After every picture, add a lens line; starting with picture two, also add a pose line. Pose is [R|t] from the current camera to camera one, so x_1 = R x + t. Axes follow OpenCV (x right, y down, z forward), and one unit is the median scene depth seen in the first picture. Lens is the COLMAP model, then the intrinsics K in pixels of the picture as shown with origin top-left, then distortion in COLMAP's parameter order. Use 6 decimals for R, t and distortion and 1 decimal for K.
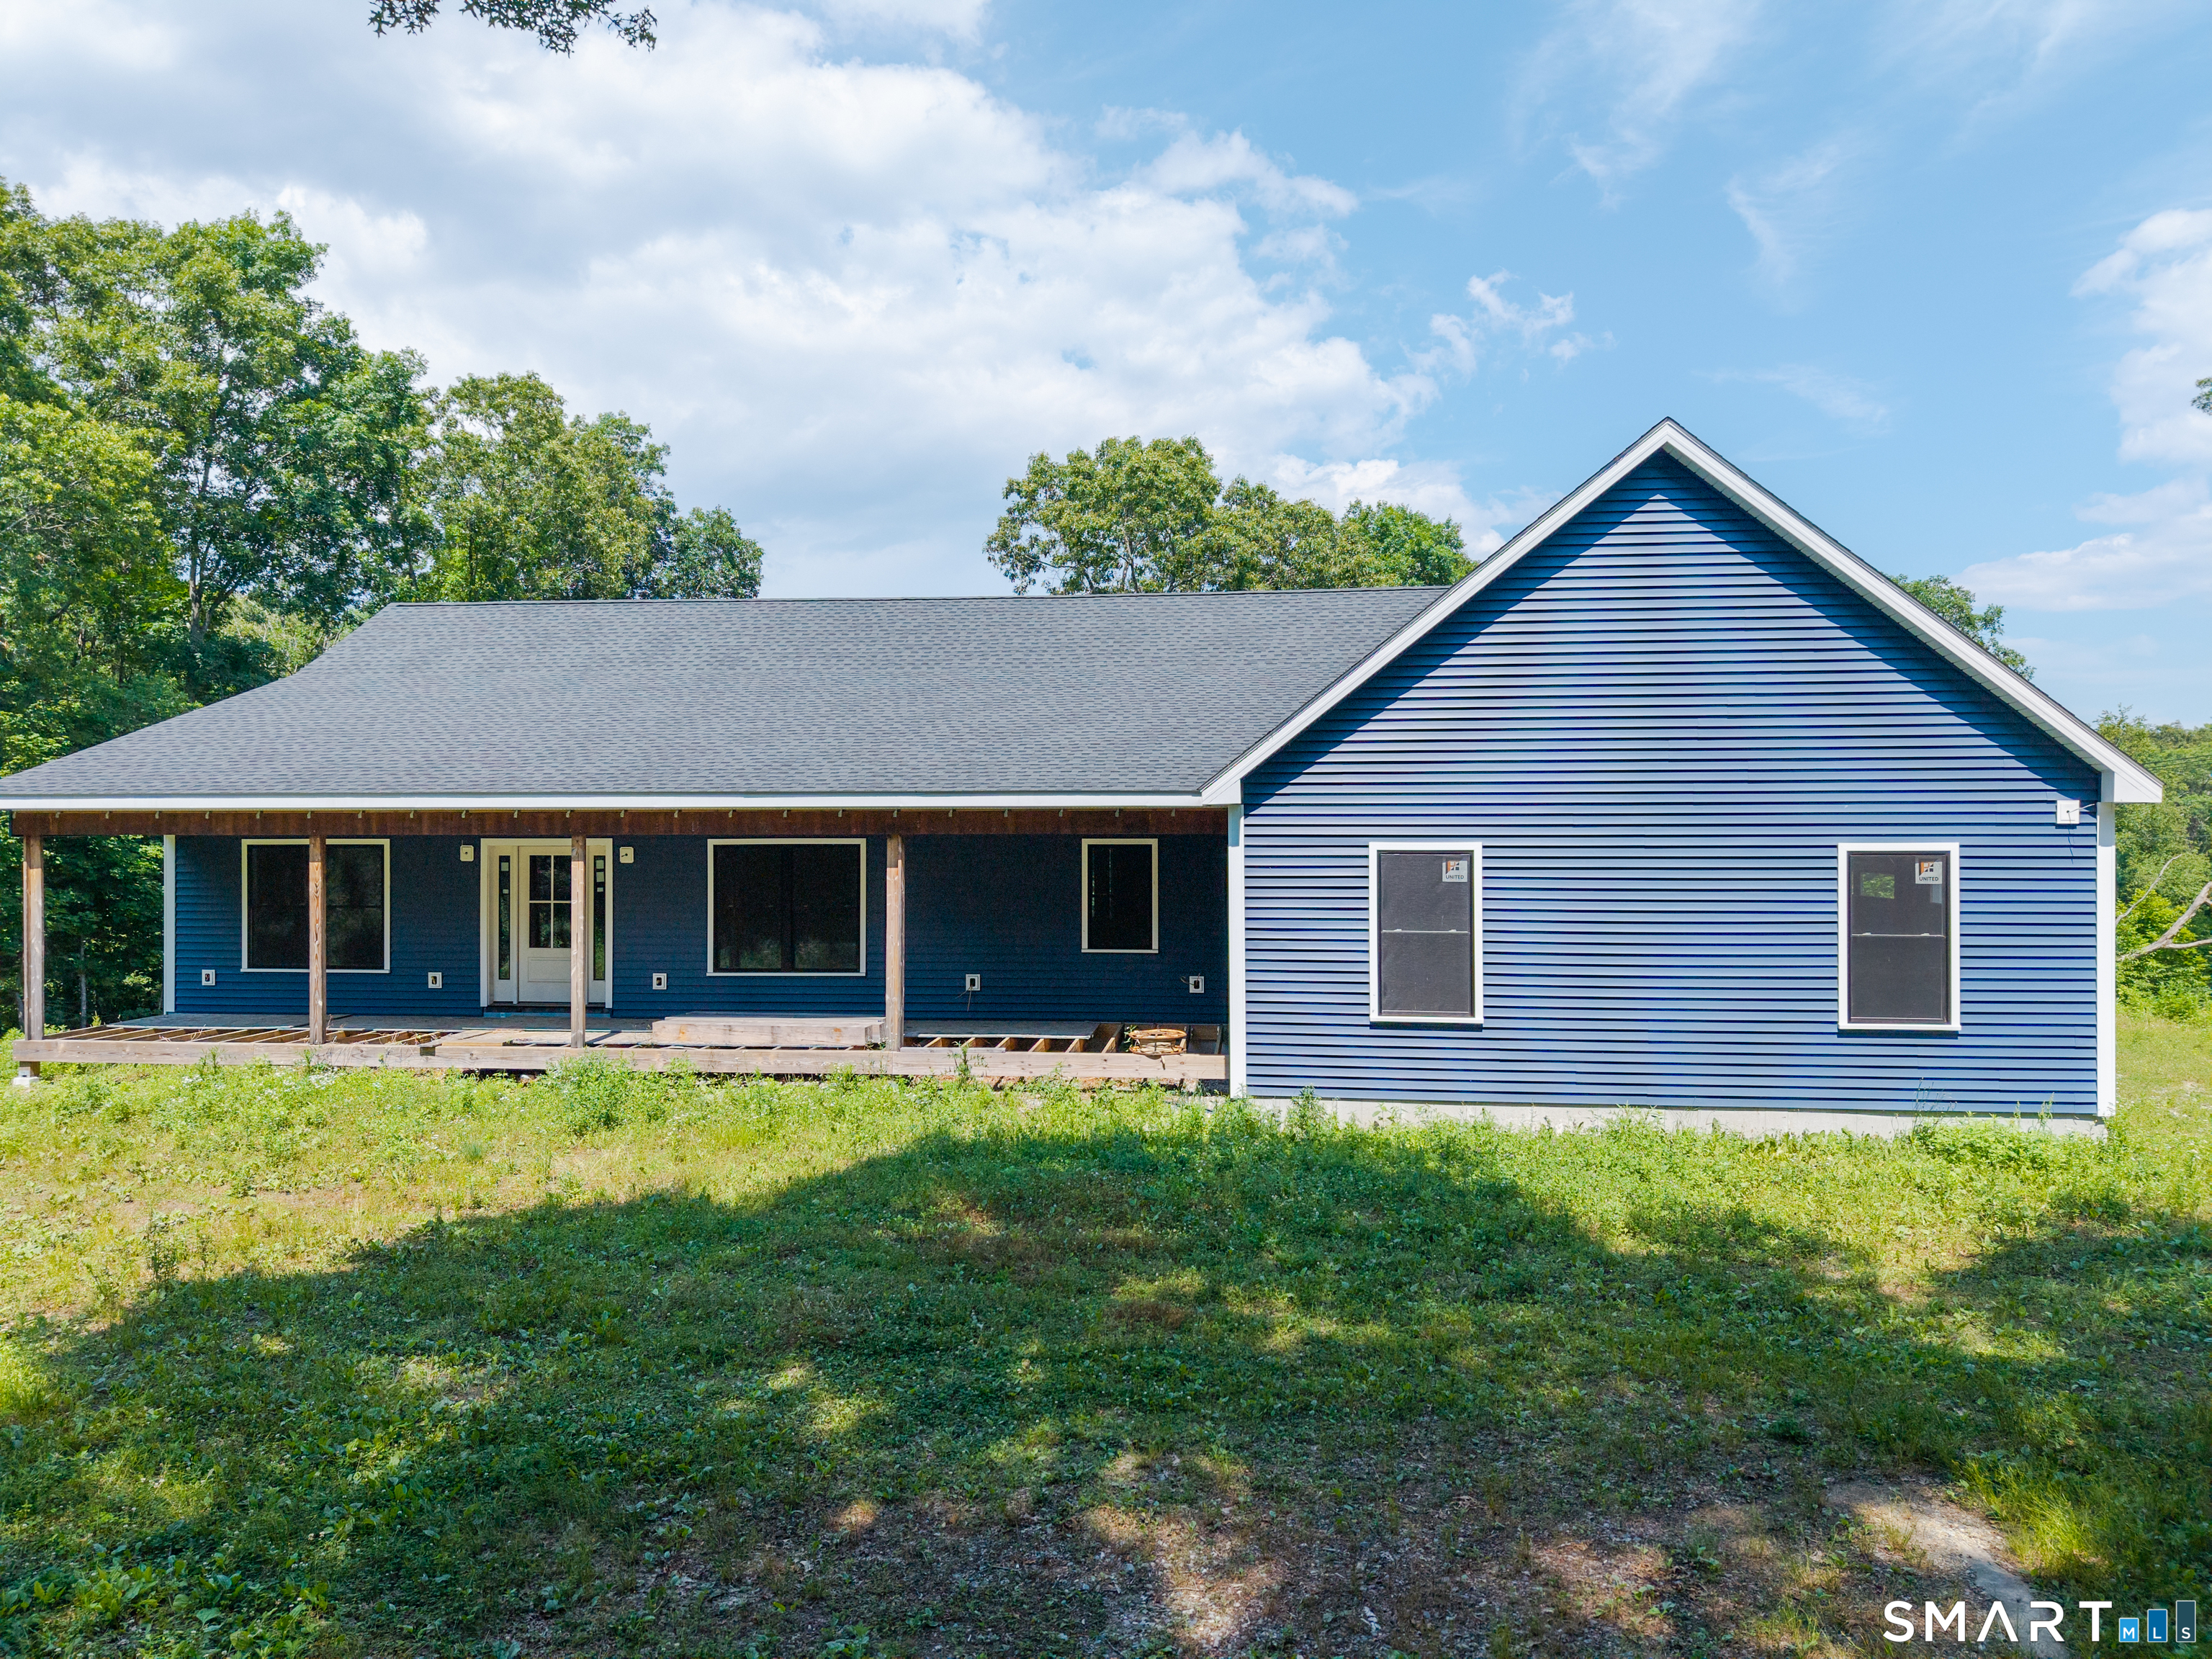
lens RADIAL K [[1477.8, 0, 1108.0], [0, 1477.8, 833.1], [0, 0, 1]] dist [0.023456, -0.019027]
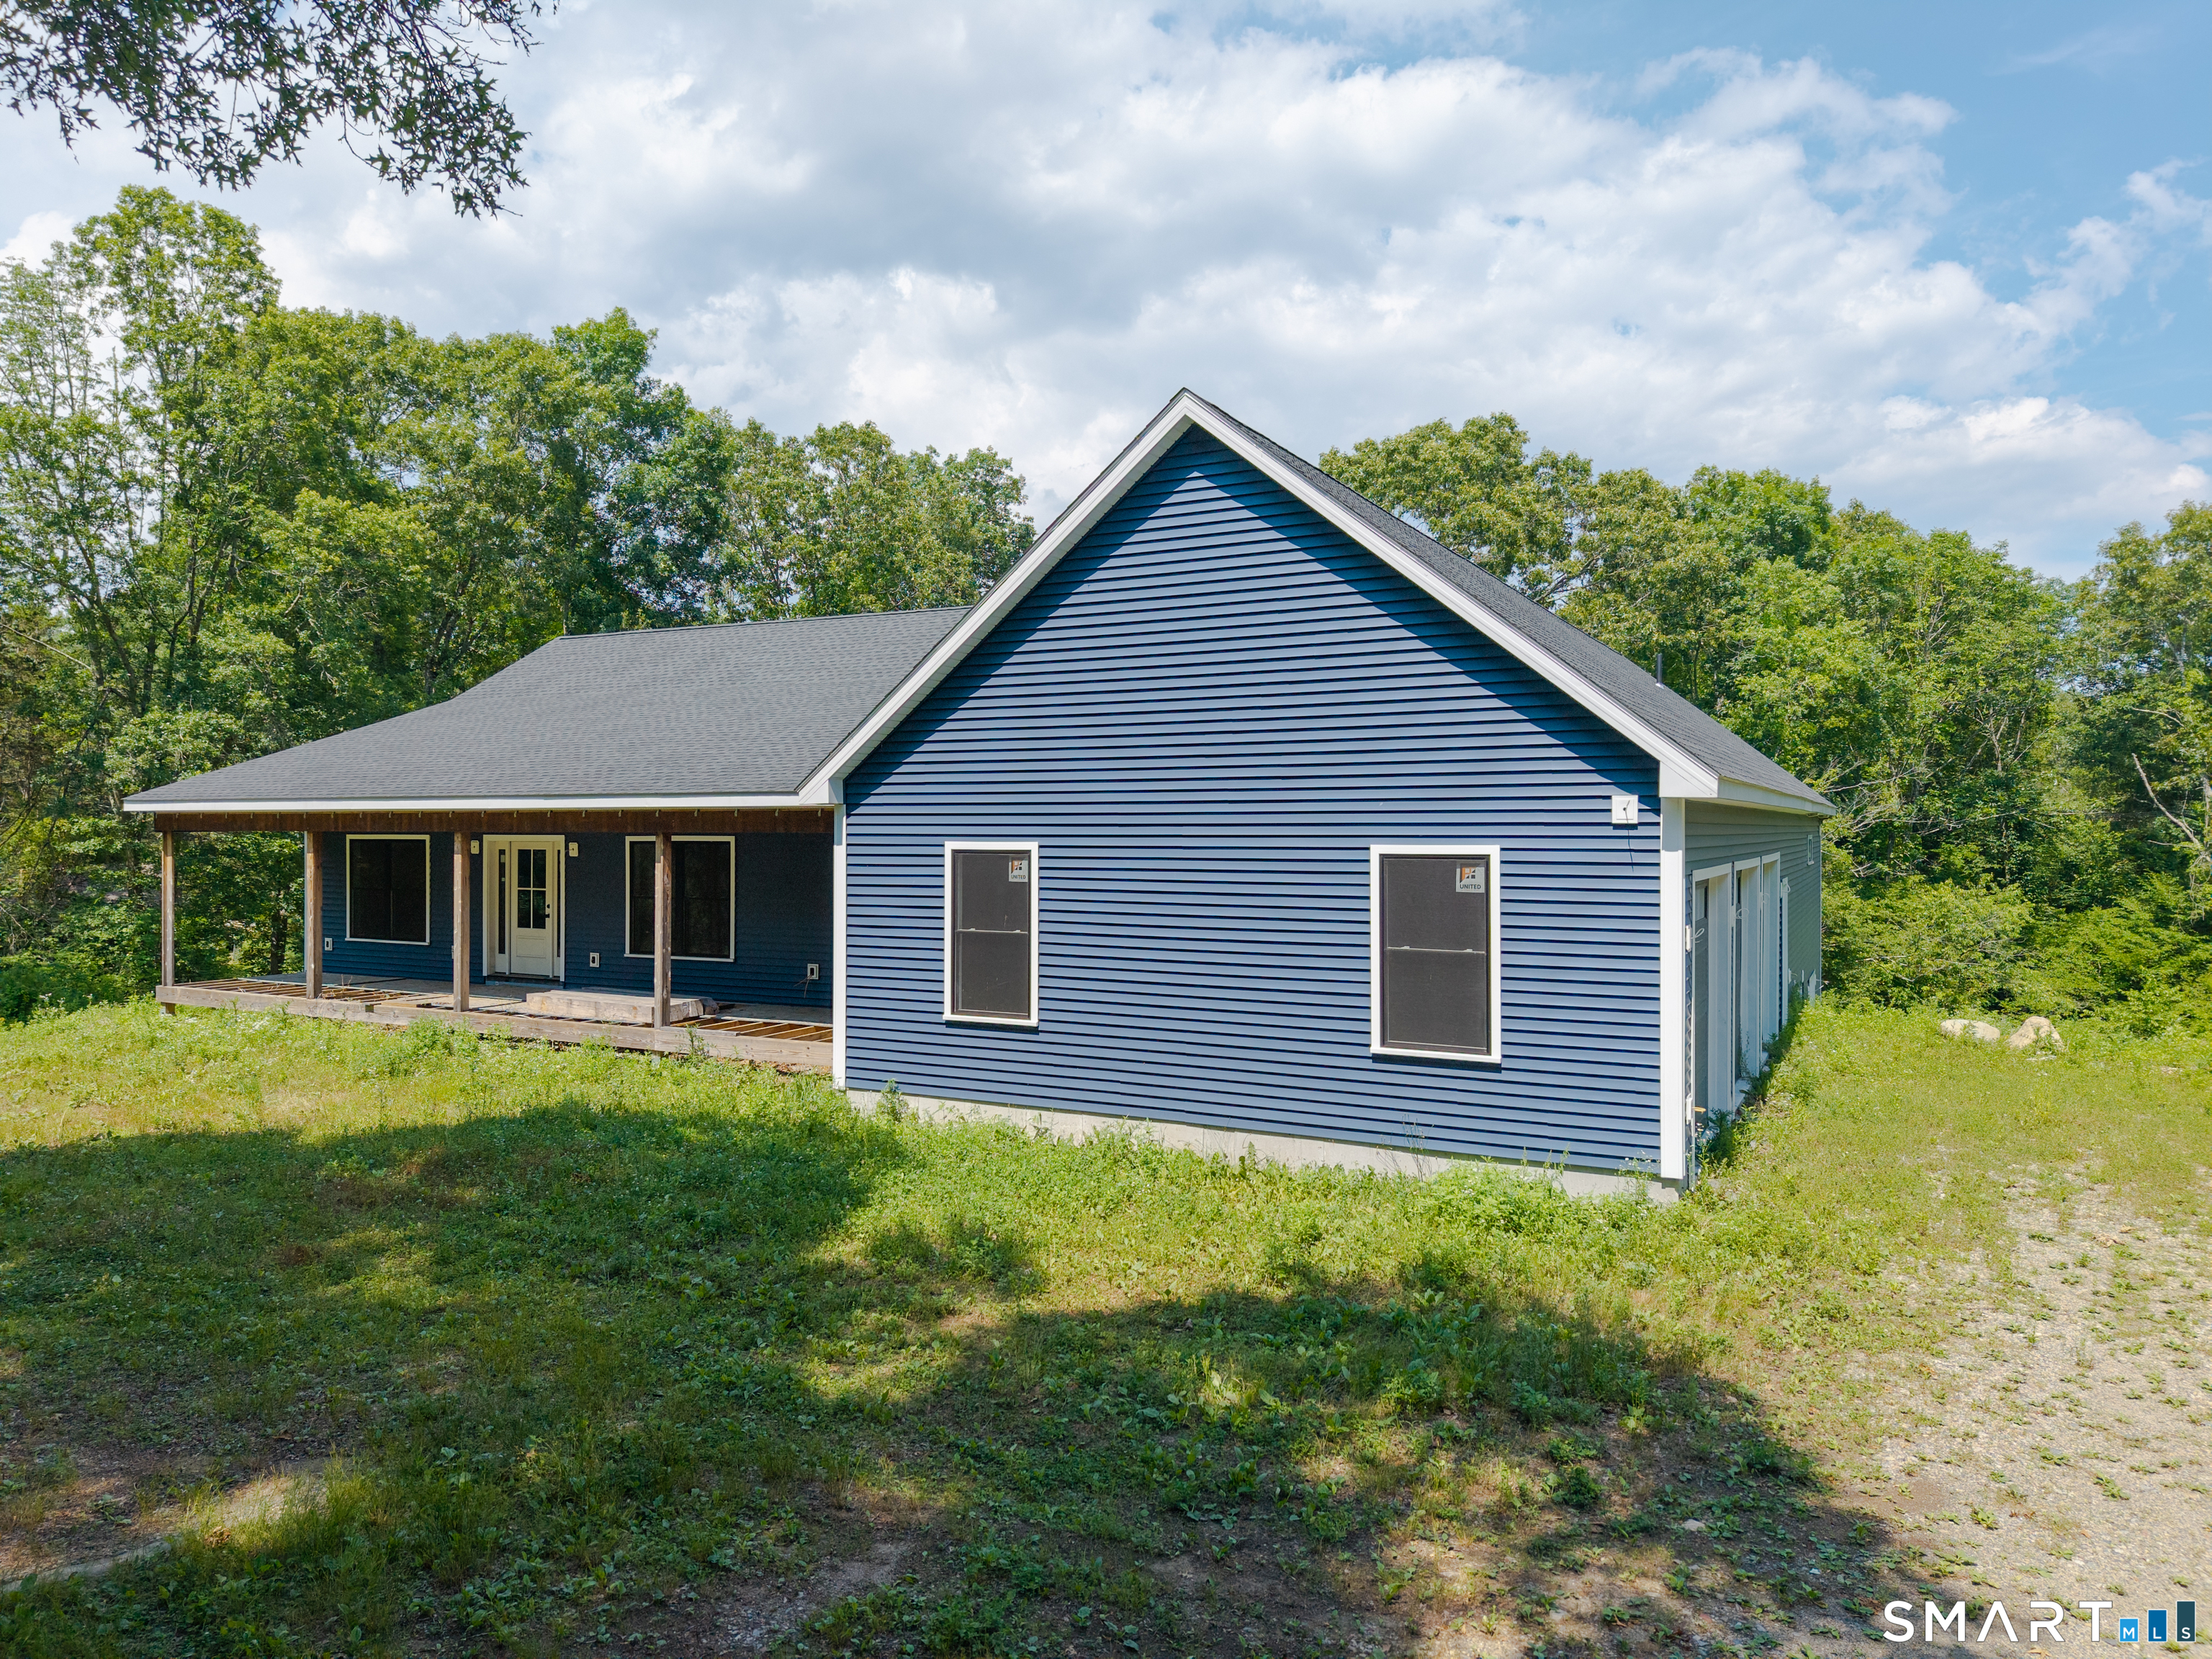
lens RADIAL K [[1477.8, 0, 1119.6], [0, 1477.8, 818.5], [0, 0, 1]] dist [0.023456, -0.019027]
pose [[0.926753, -0.000629, -0.375672, 0.504952], [-0.002591, 0.999964, -0.008066, -0.001077], [0.375663, 0.008448, 0.926718, 0.087585]]
